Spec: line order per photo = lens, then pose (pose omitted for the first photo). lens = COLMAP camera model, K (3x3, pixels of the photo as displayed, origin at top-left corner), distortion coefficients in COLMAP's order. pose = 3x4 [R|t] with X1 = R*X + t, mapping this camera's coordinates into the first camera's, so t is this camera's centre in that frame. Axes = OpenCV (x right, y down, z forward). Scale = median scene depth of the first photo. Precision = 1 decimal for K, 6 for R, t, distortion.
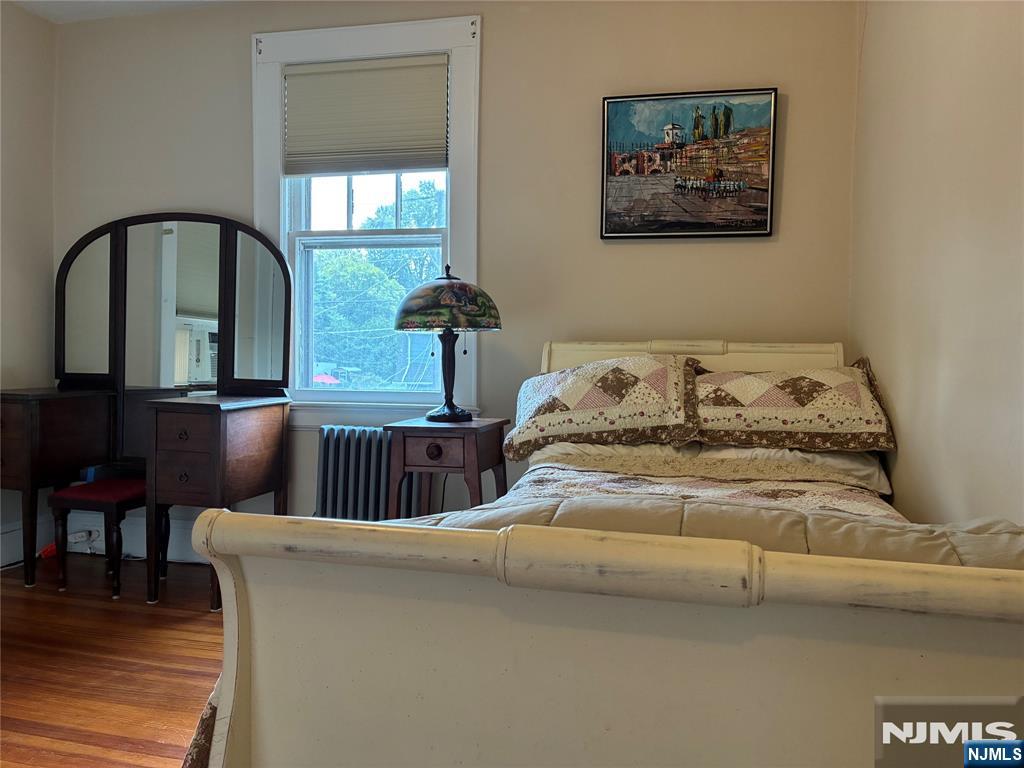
lens RADIAL K [[782.3, 0, 509.1], [0, 782.3, 379.8], [0, 0, 1]] dist [0.061932, -0.088138]
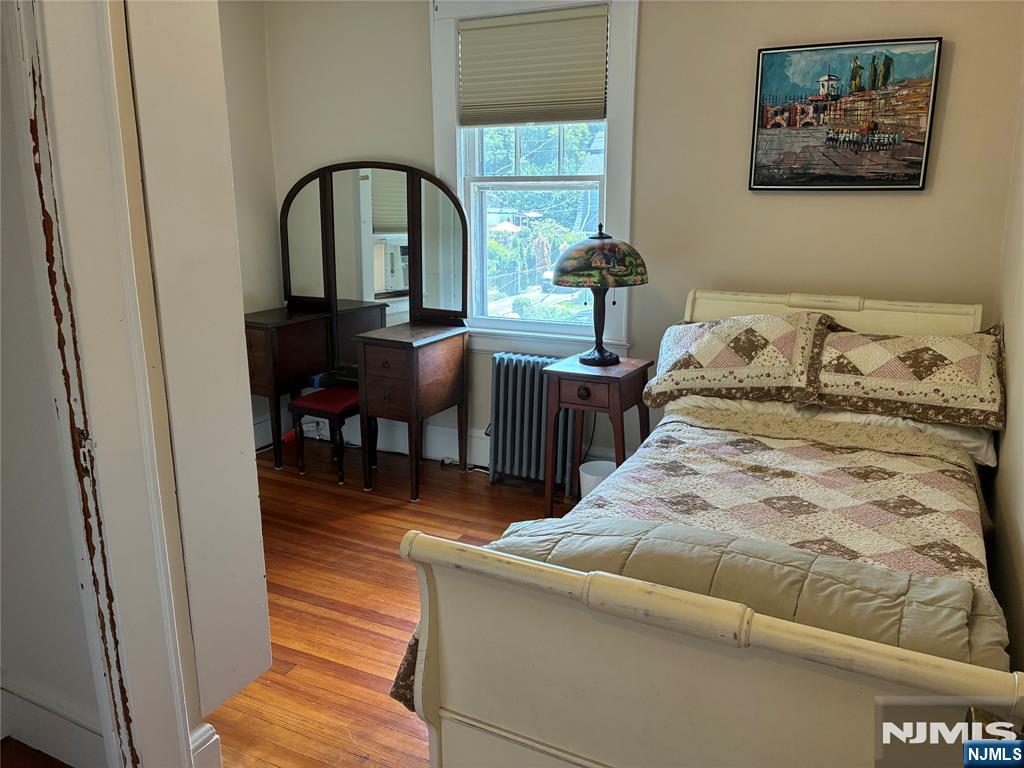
lens RADIAL K [[779.9, 0, 512.0], [0, 779.9, 384.0], [0, 0, 1]] dist [0.035456, -0.001537]
pose [[0.974819, 0.037866, -0.219761, 0.051520], [0.007166, 0.979650, 0.200585, -0.148325], [0.222885, -0.197109, 0.954710, -0.131828]]
